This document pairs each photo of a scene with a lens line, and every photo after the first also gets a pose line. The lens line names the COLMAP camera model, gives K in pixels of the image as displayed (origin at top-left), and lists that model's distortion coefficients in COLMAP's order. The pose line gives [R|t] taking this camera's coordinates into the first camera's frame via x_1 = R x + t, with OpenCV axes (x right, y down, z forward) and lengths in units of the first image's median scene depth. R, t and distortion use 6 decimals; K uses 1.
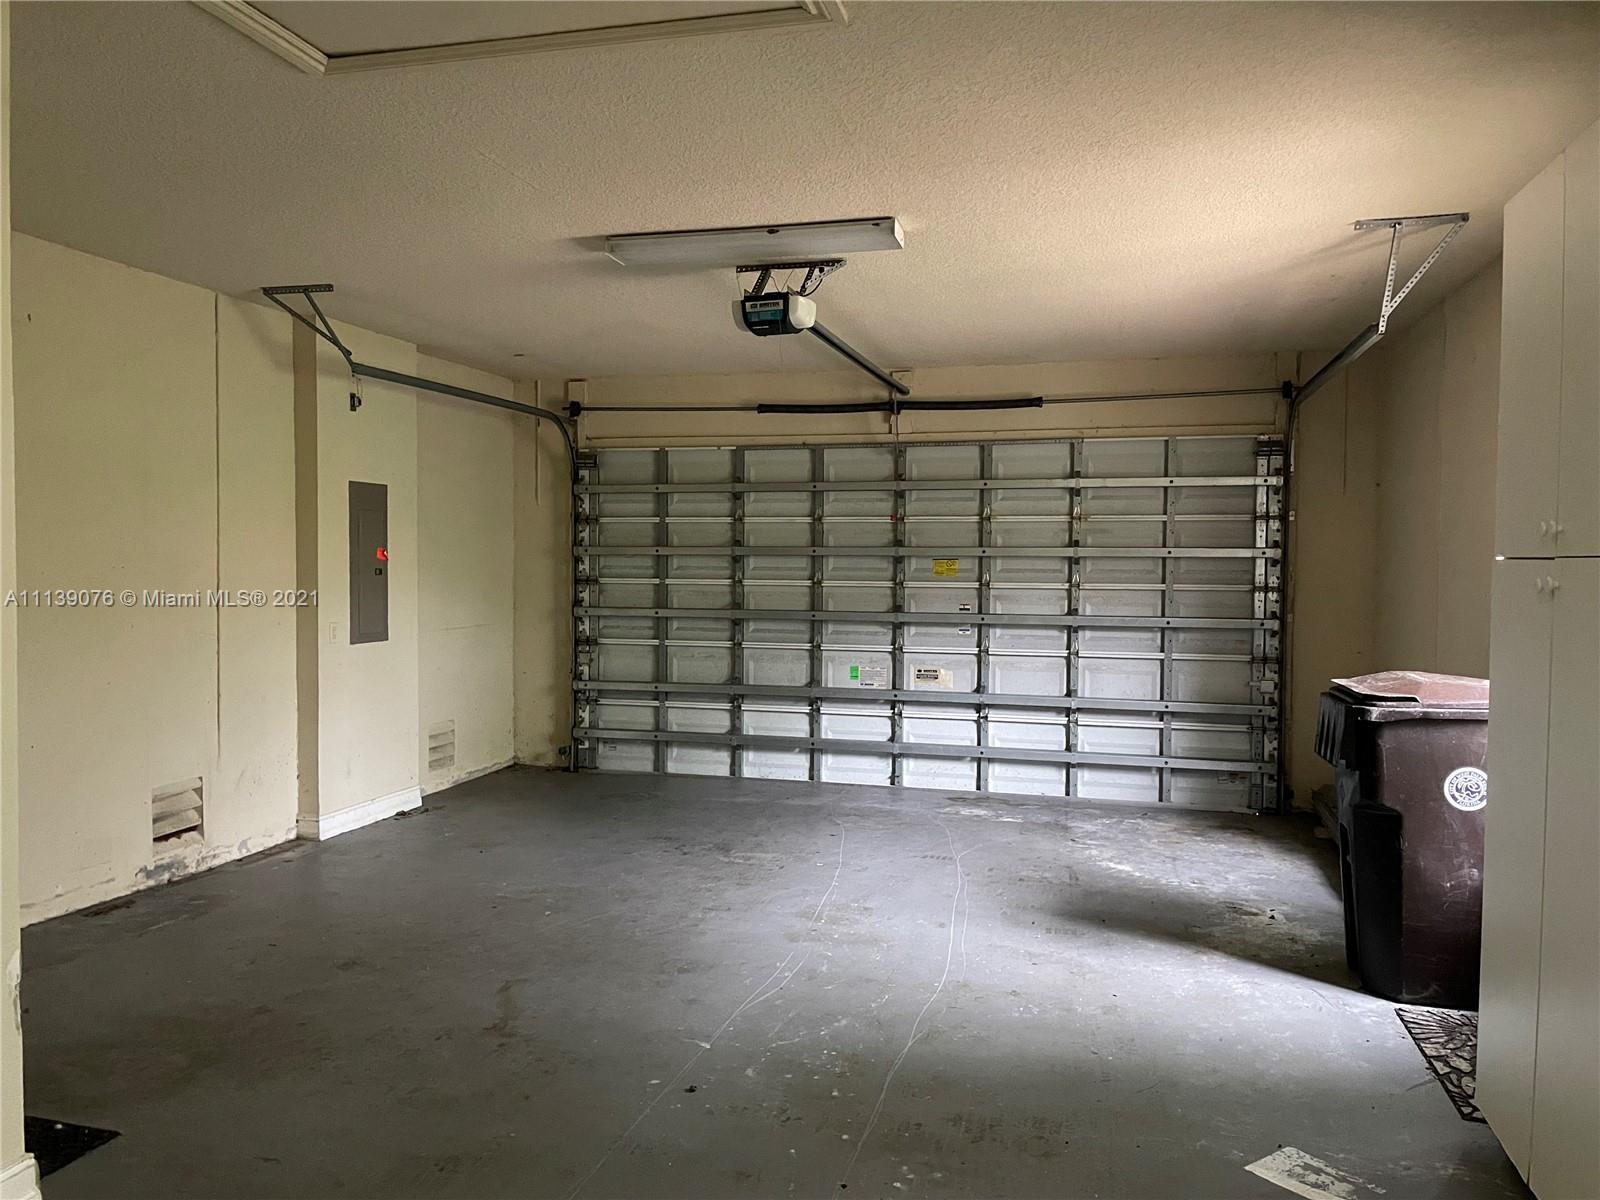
lens RADIAL K [[1211.5, 0, 799.7], [0, 1211.5, 600.6], [0, 0, 1]] dist [0.021037, -0.013997]
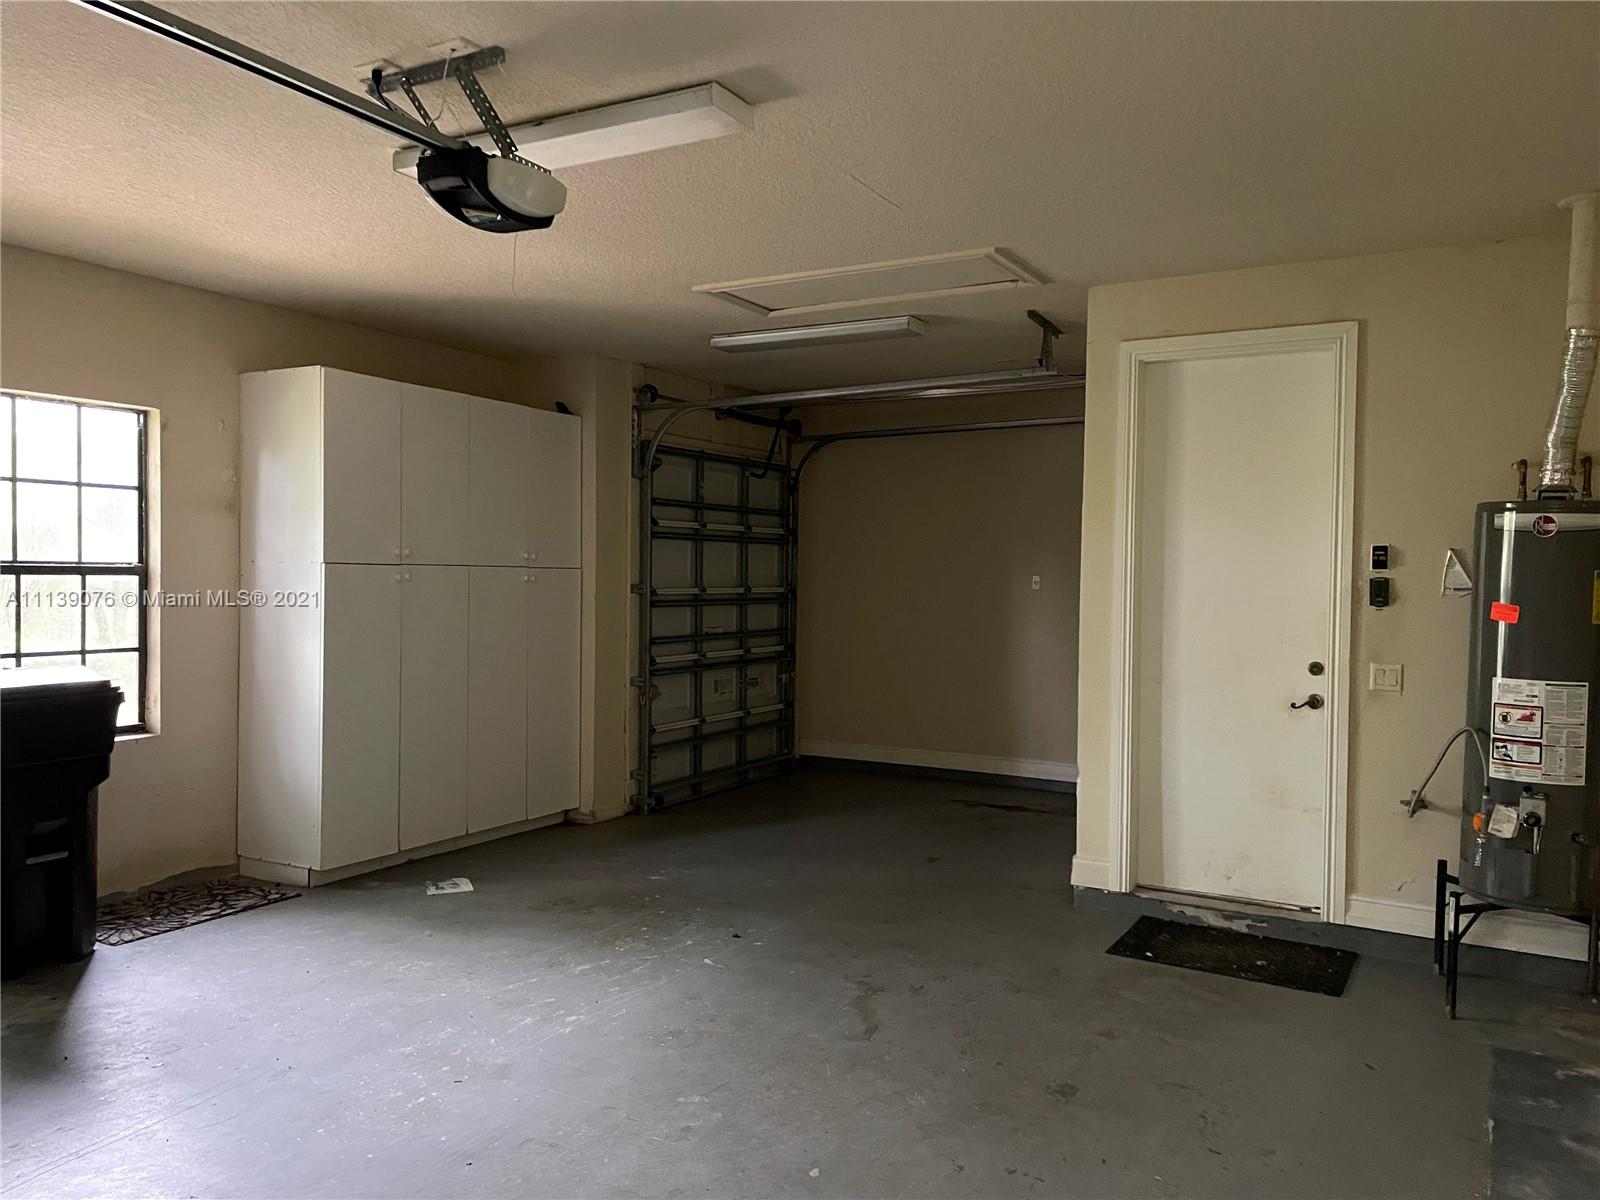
lens RADIAL K [[1211.5, 0, 799.0], [0, 1211.5, 601.8], [0, 0, 1]] dist [0.021037, -0.013997]
pose [[-0.966076, -0.027510, 0.256788, -0.445993], [-0.013204, 0.998272, 0.057268, -0.068981], [-0.257920, 0.051934, -0.964770, 2.014371]]
